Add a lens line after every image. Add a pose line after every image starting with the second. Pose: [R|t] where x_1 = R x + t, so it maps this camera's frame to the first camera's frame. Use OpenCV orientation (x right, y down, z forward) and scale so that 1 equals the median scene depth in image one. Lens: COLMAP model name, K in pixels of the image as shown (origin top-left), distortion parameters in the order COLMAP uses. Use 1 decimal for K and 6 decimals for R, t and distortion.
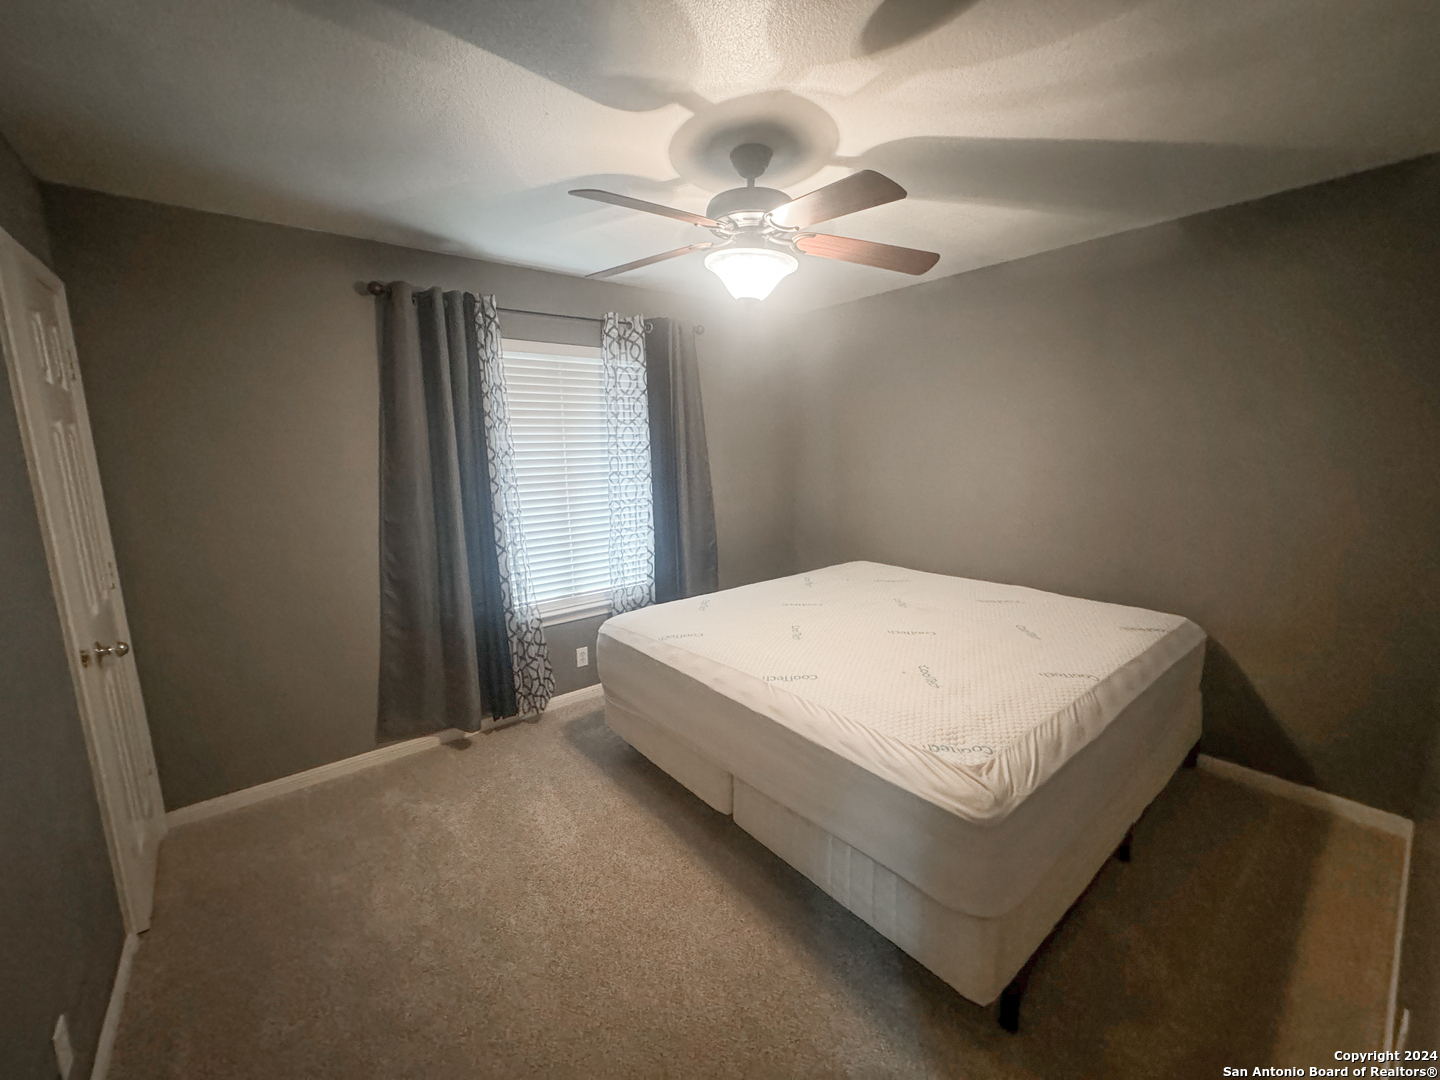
lens RADIAL K [[574.4, 0, 718.9], [0, 574.4, 539.2], [0, 0, 1]] dist [-0.003301, 0.000685]
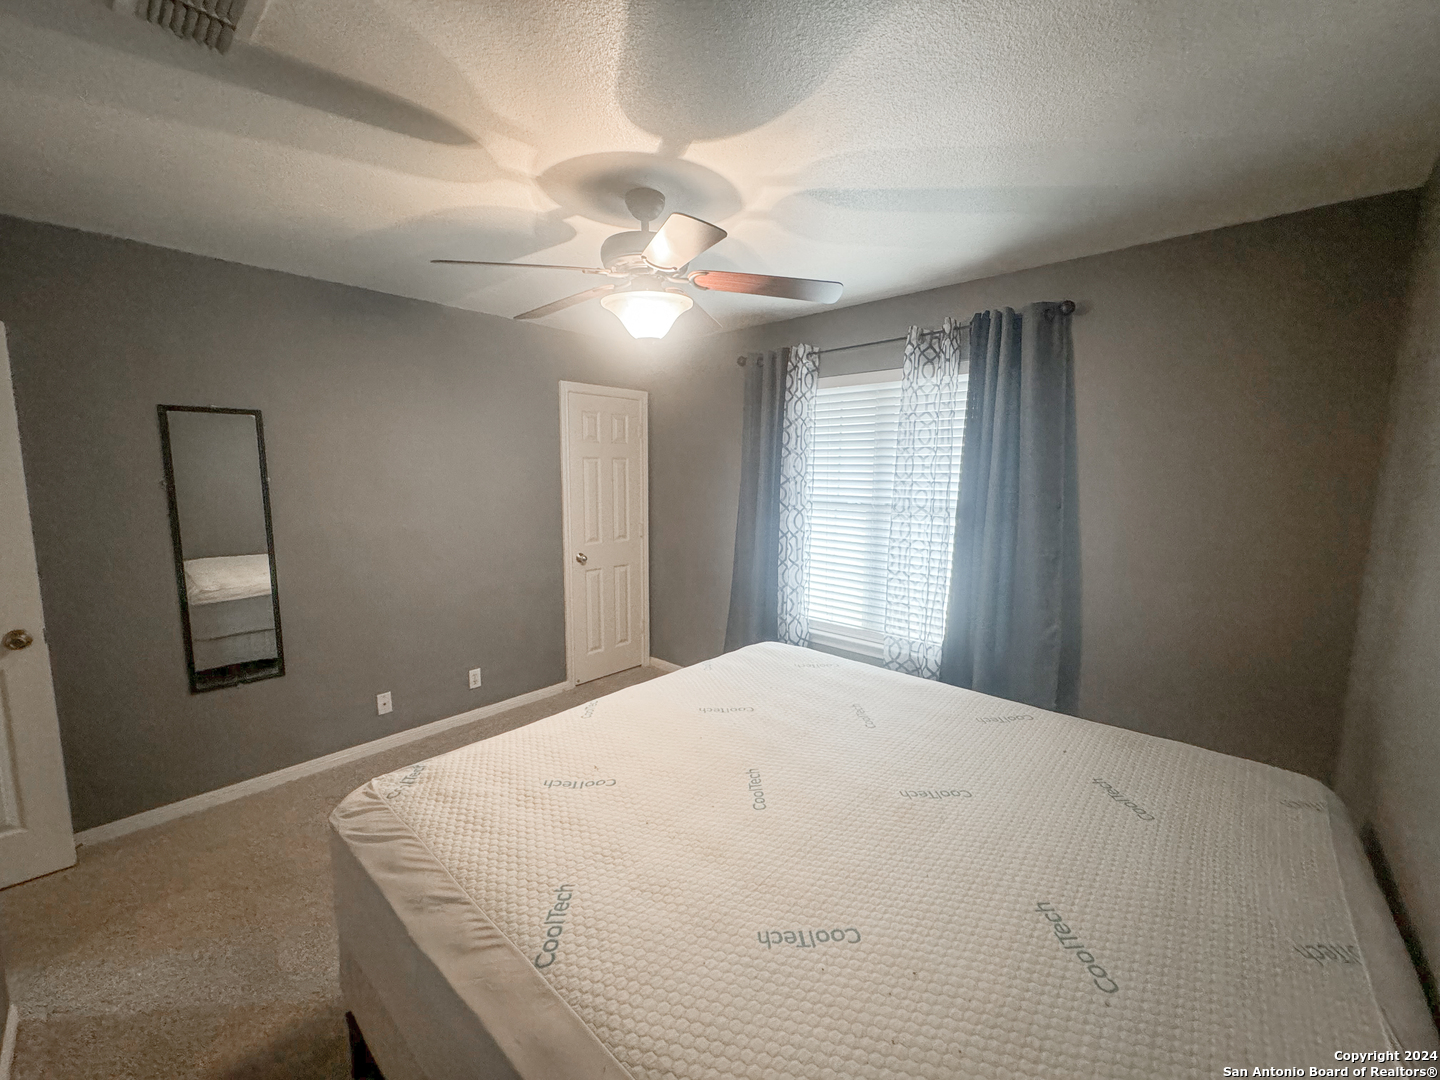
lens RADIAL K [[574.4, 0, 718.9], [0, 574.4, 539.2], [0, 0, 1]] dist [-0.003301, 0.000685]
pose [[0.160094, 0.141213, -0.976949, 1.174481], [-0.167841, 0.979196, 0.114034, -0.219760], [0.972728, 0.145716, 0.180464, 1.045648]]
